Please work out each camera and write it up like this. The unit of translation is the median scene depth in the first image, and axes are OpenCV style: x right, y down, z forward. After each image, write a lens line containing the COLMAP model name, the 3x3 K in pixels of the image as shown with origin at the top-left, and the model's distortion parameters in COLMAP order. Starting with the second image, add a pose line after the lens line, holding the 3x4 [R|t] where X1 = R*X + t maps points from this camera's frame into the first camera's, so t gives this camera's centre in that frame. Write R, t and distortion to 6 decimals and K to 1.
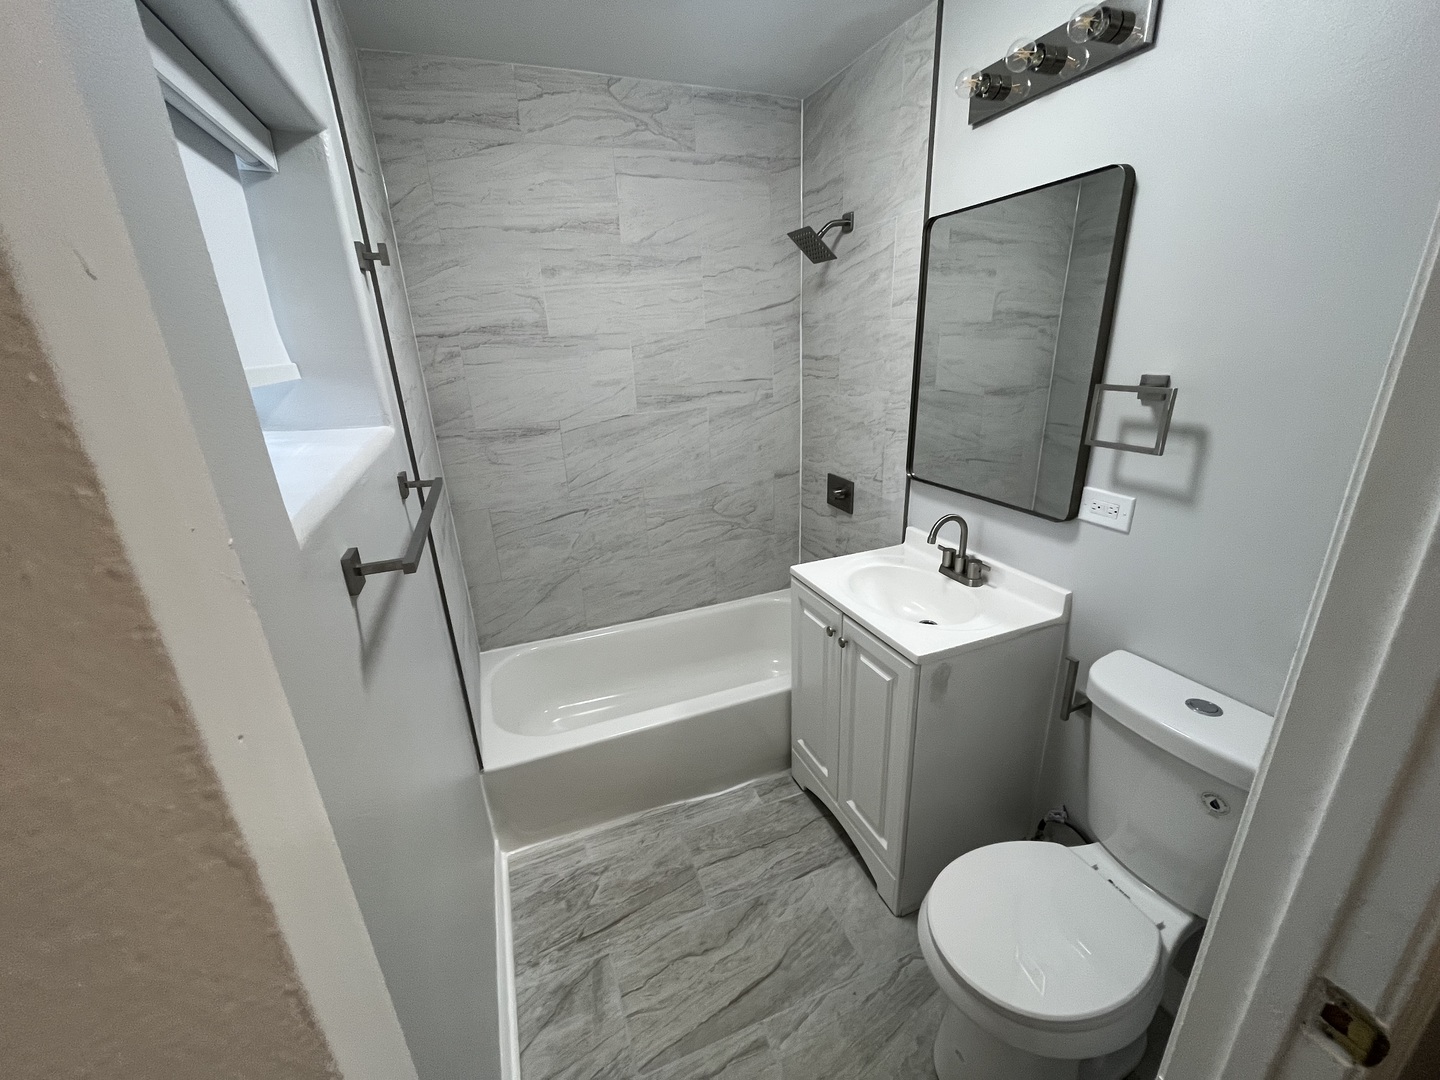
lens RADIAL K [[587.0, 0, 718.4], [0, 587.0, 545.5], [0, 0, 1]] dist [0.004066, 0.000338]
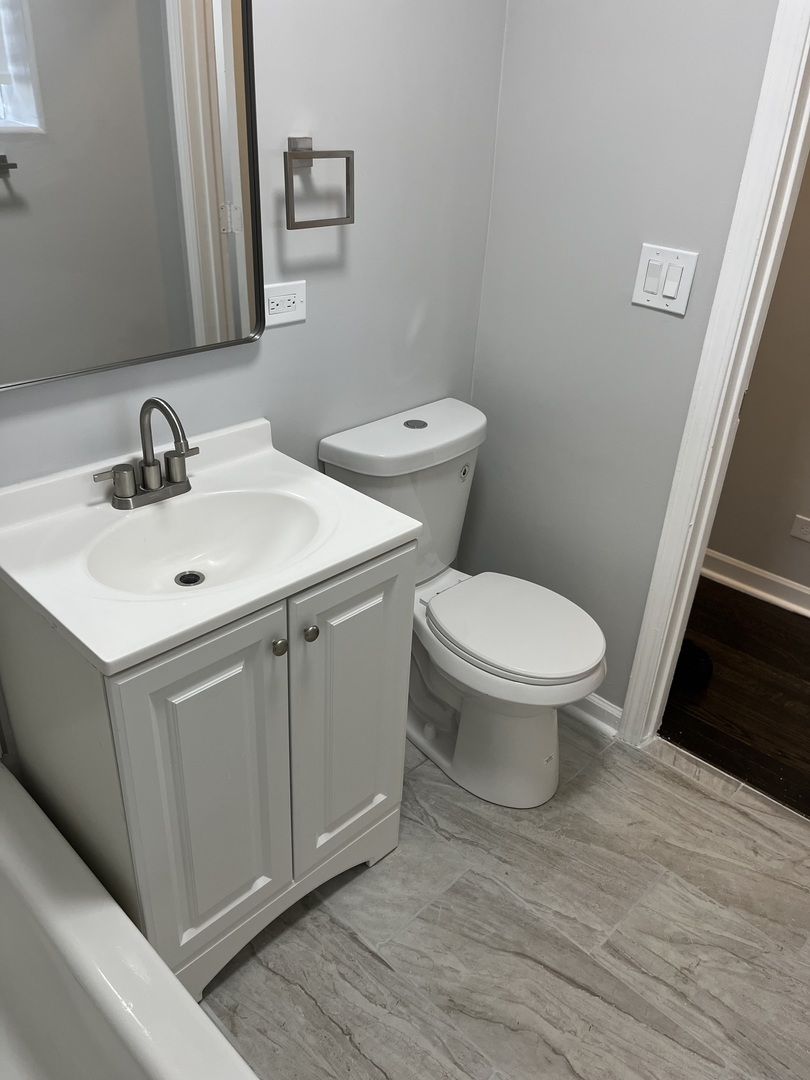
lens RADIAL K [[826.1, 0, 401.2], [0, 826.1, 538.8], [0, 0, 1]] dist [0.058081, -0.078854]
pose [[-0.409312, -0.418259, 0.810878, -0.491862], [0.275623, 0.790532, 0.546892, -0.363105], [-0.869768, 0.447346, -0.208293, 1.111228]]
